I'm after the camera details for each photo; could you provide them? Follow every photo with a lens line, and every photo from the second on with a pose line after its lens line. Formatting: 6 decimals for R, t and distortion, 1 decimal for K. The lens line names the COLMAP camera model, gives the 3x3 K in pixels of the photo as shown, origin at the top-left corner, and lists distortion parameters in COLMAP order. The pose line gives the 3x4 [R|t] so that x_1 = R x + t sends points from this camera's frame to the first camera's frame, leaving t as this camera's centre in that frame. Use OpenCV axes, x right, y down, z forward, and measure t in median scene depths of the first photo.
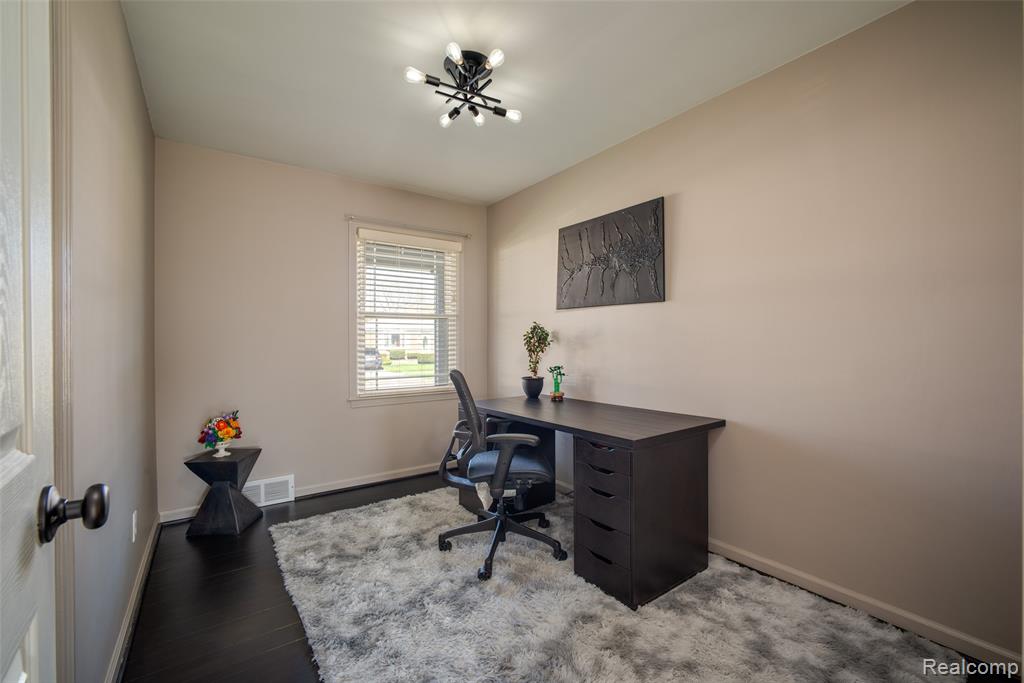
lens RADIAL K [[429.5, 0, 514.3], [0, 429.5, 343.7], [0, 0, 1]] dist [-0.022913, 0.001357]
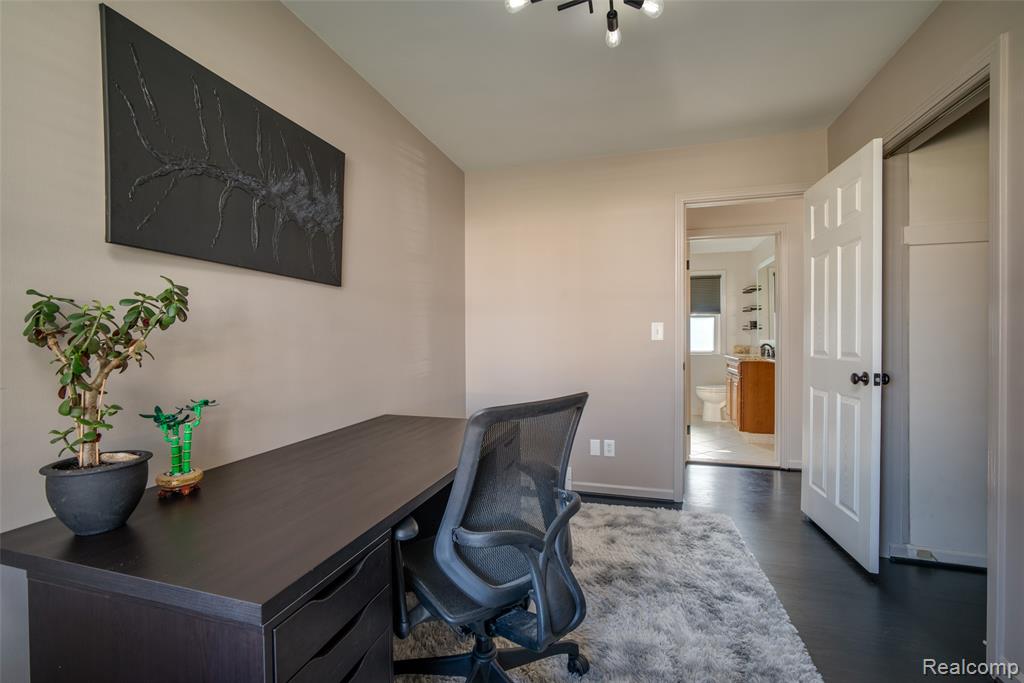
lens RADIAL K [[429.5, 0, 515.8], [0, 429.5, 341.9], [0, 0, 1]] dist [-0.022913, 0.001357]
pose [[-0.615494, 0.004198, 0.788130, -0.815022], [0.010430, 0.999942, 0.002819, 0.025495], [-0.788072, 0.009956, -0.615502, 1.765732]]
